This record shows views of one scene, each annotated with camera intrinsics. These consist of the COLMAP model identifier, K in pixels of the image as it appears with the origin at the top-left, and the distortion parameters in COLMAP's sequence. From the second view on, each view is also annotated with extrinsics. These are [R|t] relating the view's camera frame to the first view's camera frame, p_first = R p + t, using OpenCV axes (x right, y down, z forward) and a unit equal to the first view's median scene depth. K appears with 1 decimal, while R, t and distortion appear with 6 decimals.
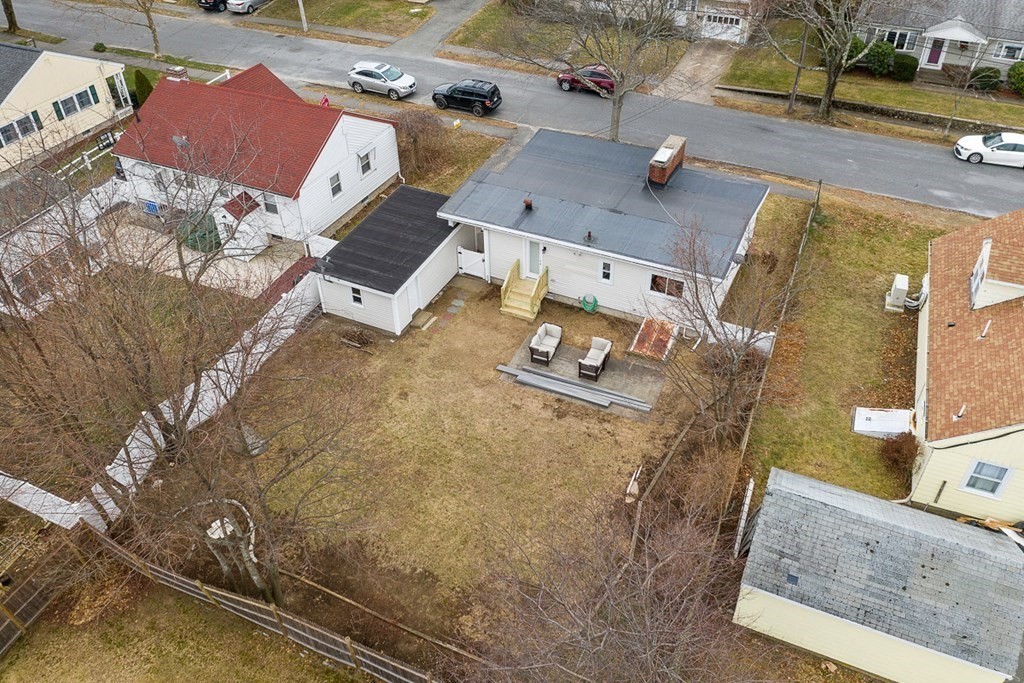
lens RADIAL K [[802.1, 0, 512.0], [0, 802.1, 341.5], [0, 0, 1]] dist [-0.016962, 0.002227]
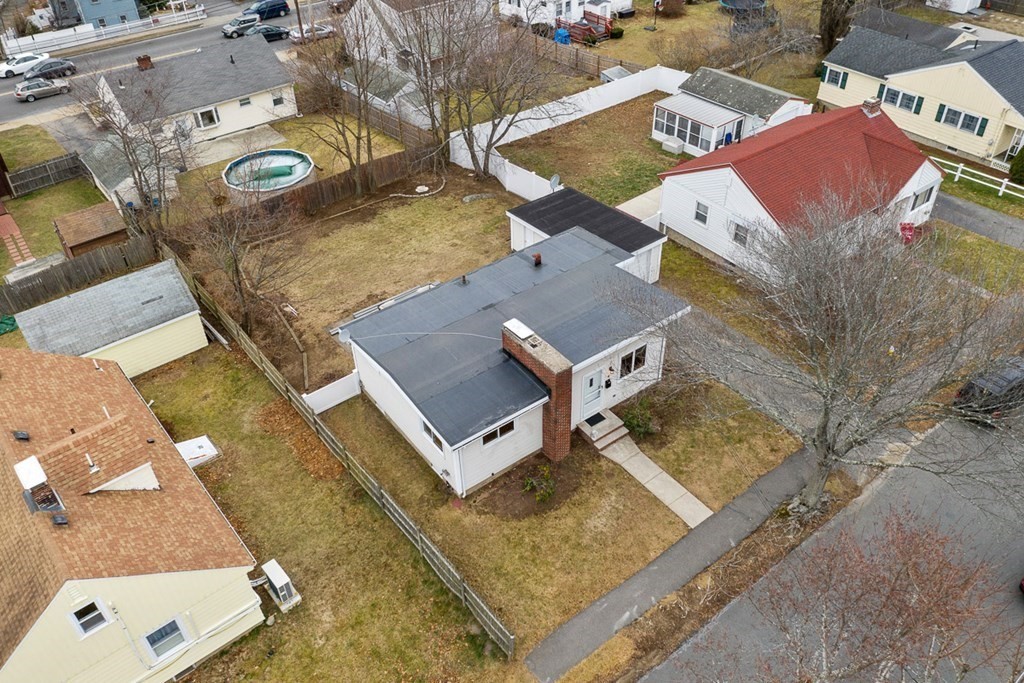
lens RADIAL K [[802.1, 0, 512.0], [0, 802.1, 341.5], [0, 0, 1]] dist [-0.016962, 0.002227]
pose [[-0.458299, 0.583085, -0.670802, 0.689573], [-0.535618, 0.421100, 0.731975, -0.757138], [0.709278, 0.694757, 0.119321, 0.819305]]
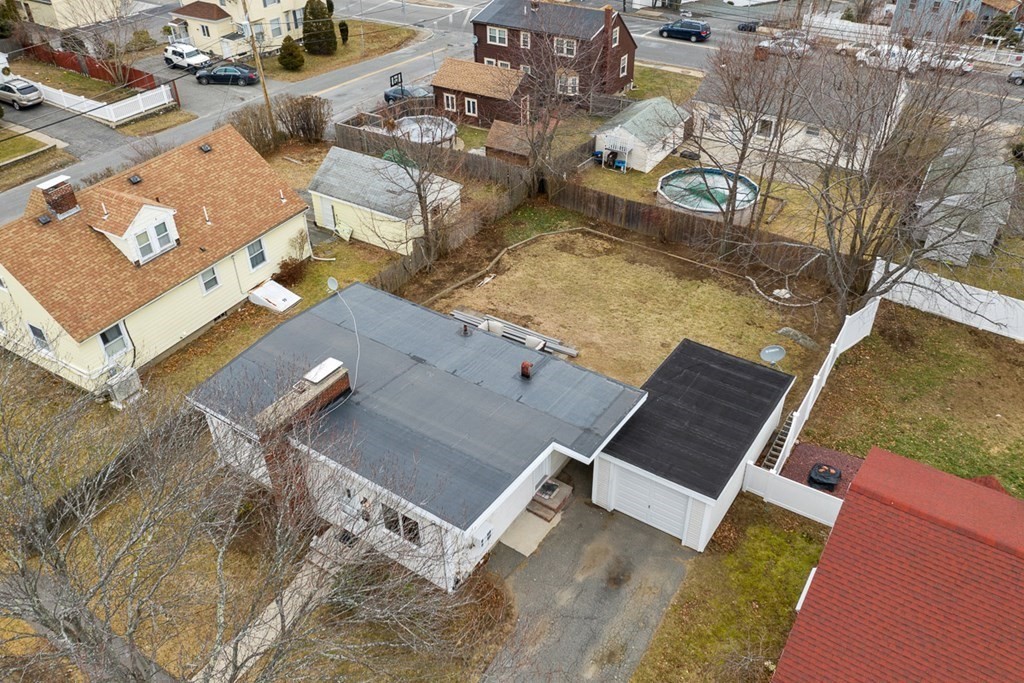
lens RADIAL K [[802.1, 0, 512.0], [0, 802.1, 341.5], [0, 0, 1]] dist [-0.016962, 0.002227]
pose [[-0.989975, -0.052157, 0.131257, -0.057880], [0.114077, 0.252666, 0.960805, -0.808295], [-0.083277, 0.966147, -0.244183, 1.026175]]
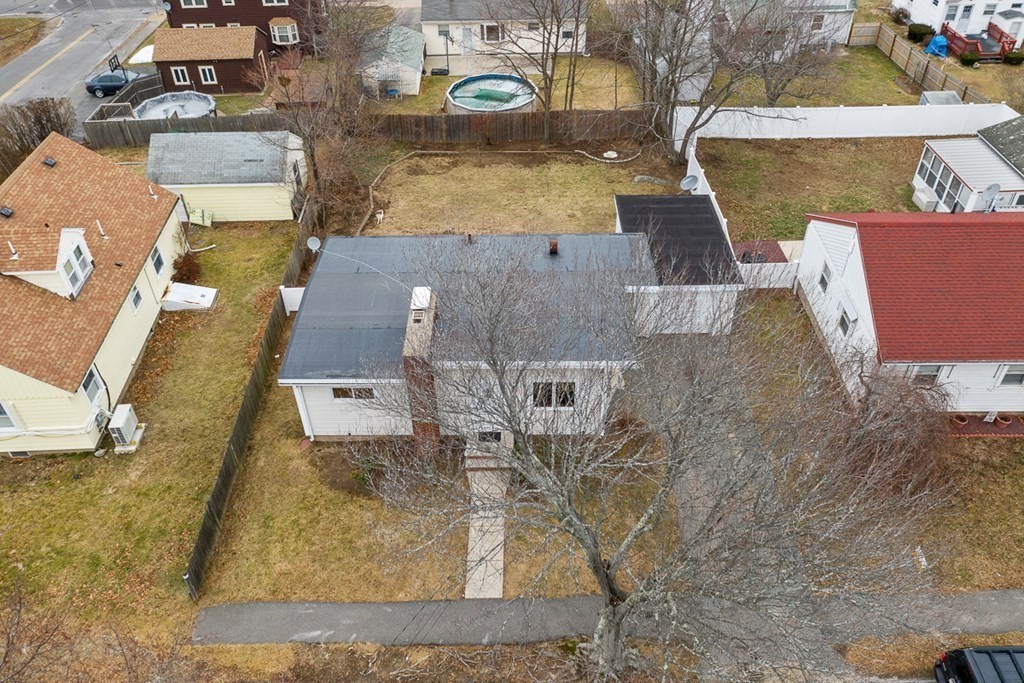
lens RADIAL K [[802.1, 0, 512.0], [0, 802.1, 341.5], [0, 0, 1]] dist [-0.016962, 0.002227]
pose [[-0.902766, 0.305470, -0.302823, 0.316891], [-0.242417, 0.220233, 0.944844, -0.854032], [0.355313, 0.926383, -0.124768, 1.049847]]
